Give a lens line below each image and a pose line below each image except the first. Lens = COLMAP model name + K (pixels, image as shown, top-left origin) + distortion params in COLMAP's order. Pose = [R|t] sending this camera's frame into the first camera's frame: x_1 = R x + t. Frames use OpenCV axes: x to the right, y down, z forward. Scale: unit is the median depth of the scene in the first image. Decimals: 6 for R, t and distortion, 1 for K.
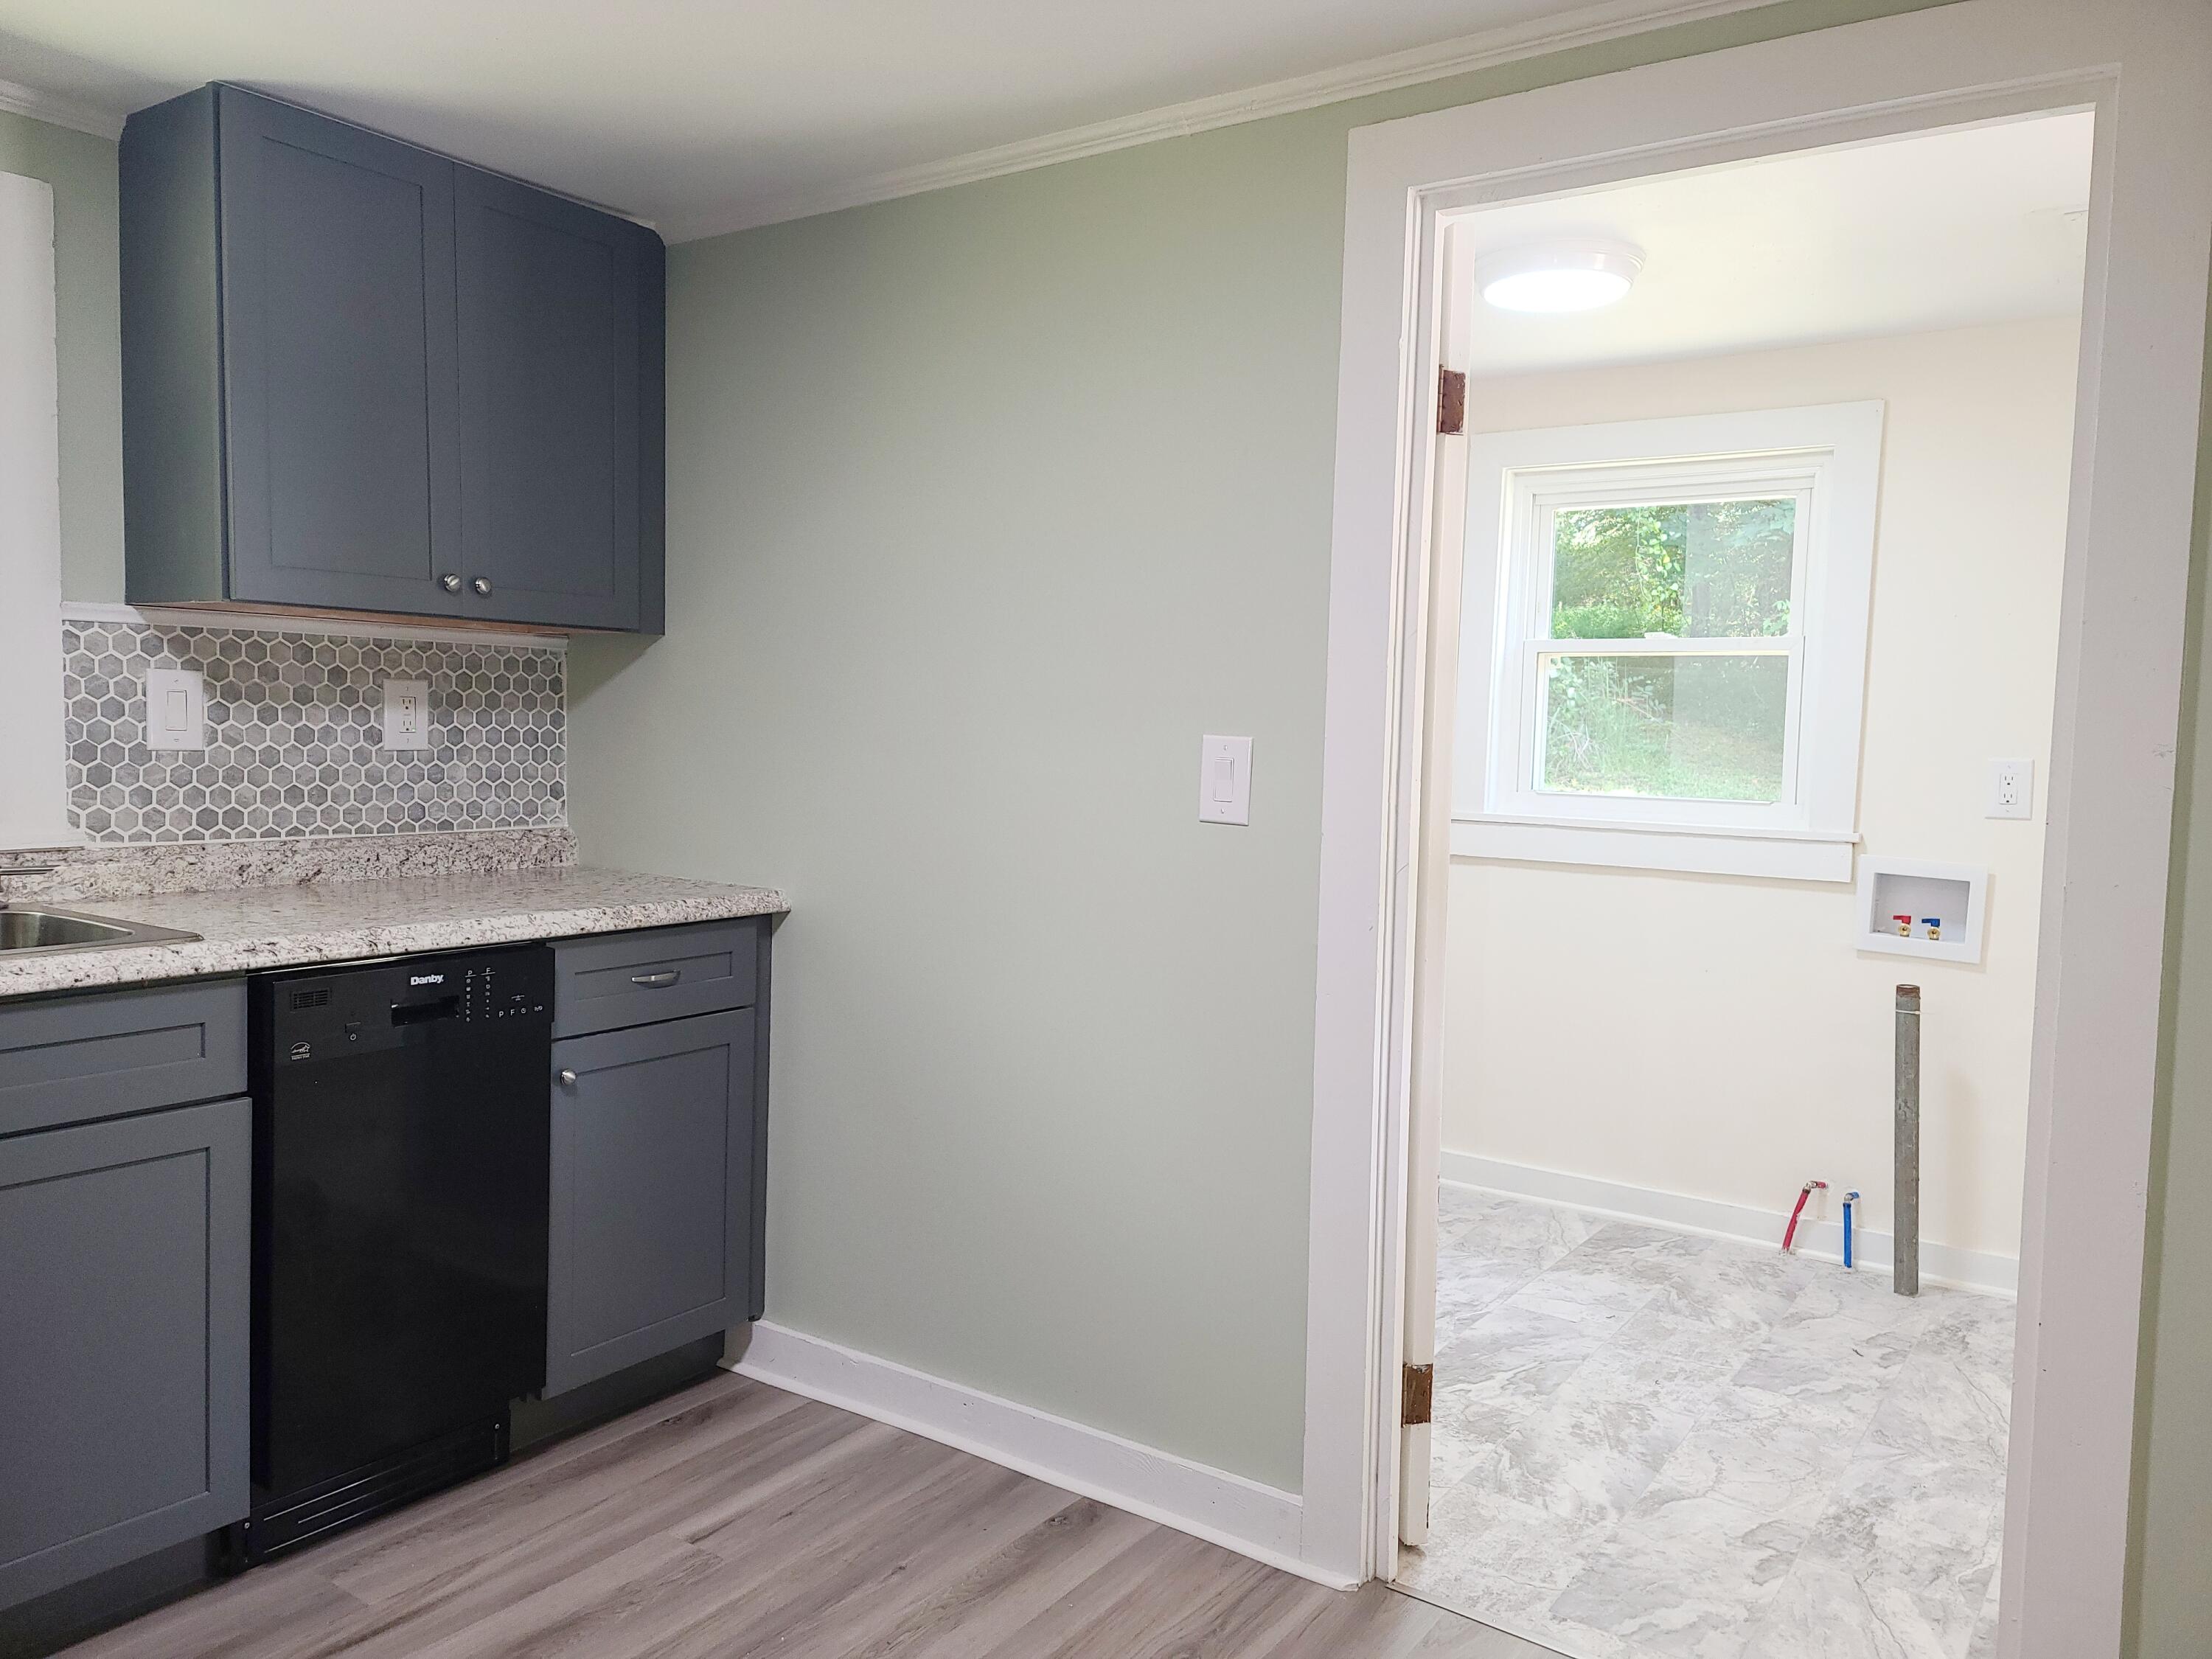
lens RADIAL K [[1591.2, 0, 1108.4], [0, 1591.2, 831.8], [0, 0, 1]] dist [-0.001390, -0.000796]
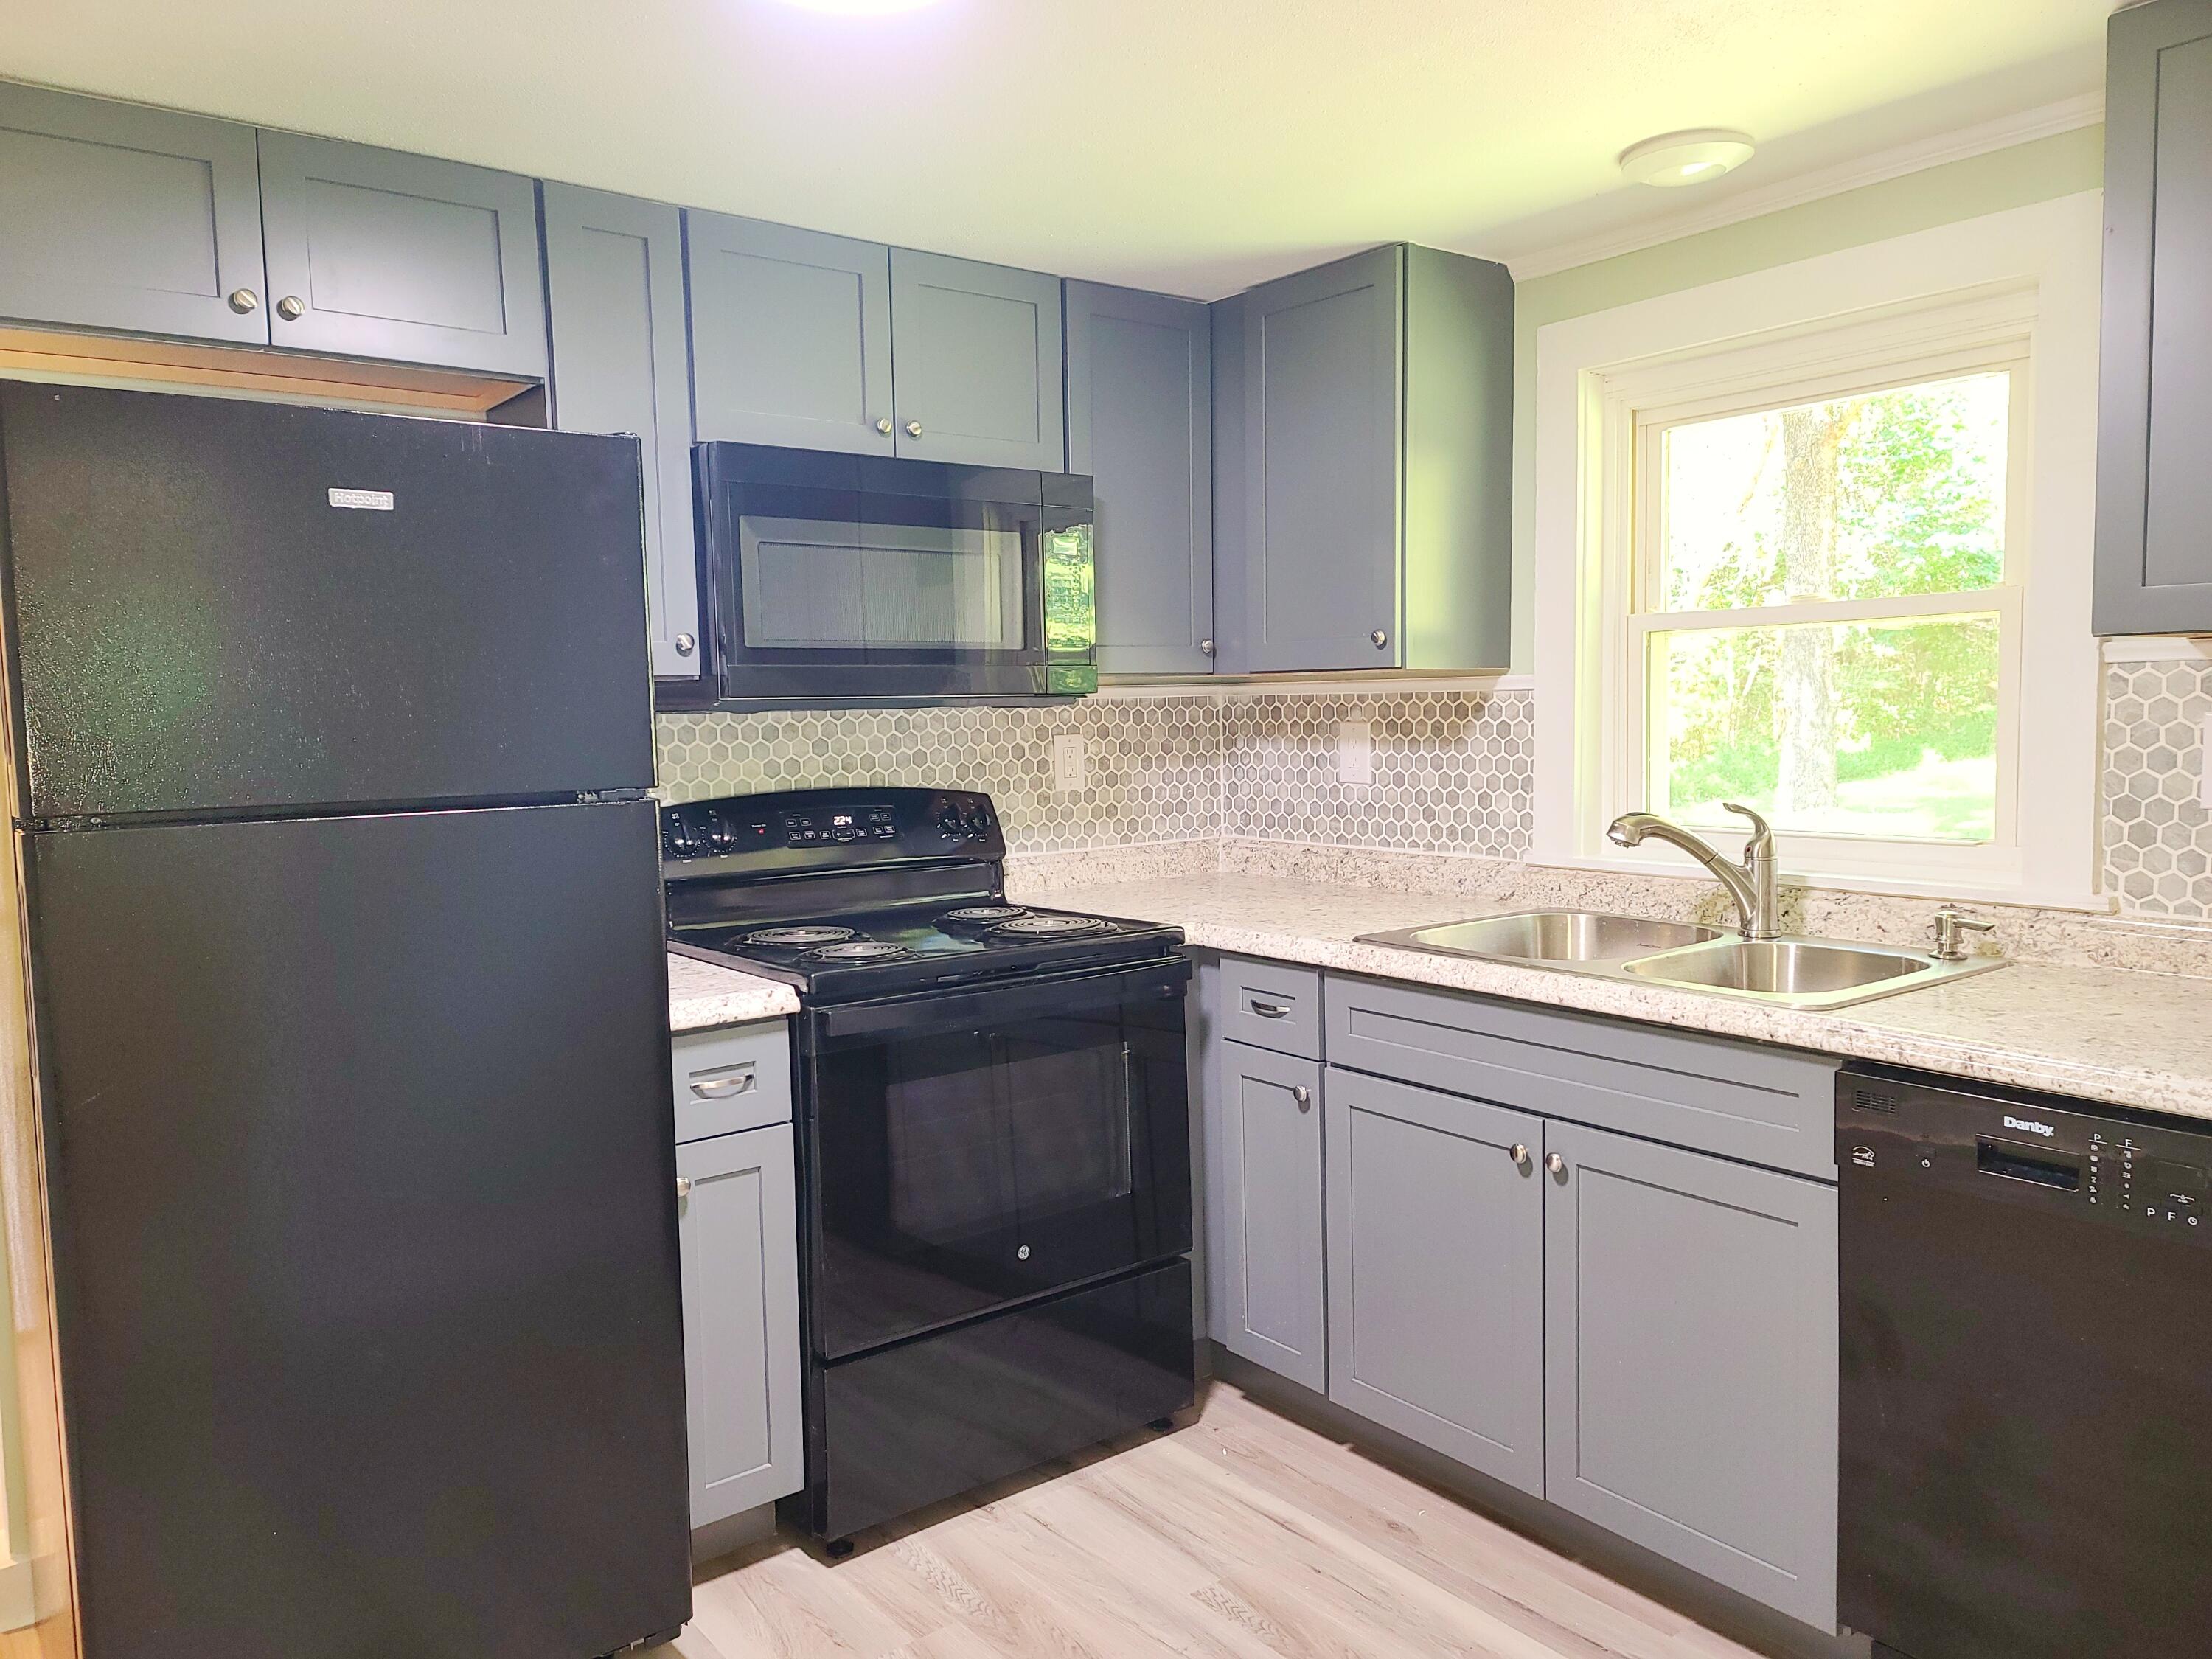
lens RADIAL K [[1591.2, 0, 1109.8], [0, 1591.2, 825.8], [0, 0, 1]] dist [-0.001390, -0.000796]
pose [[-0.304203, 0.056839, -0.950910, 0.381798], [-0.054657, 0.995532, 0.076992, -0.076876], [0.951038, 0.075395, -0.299738, 0.715610]]
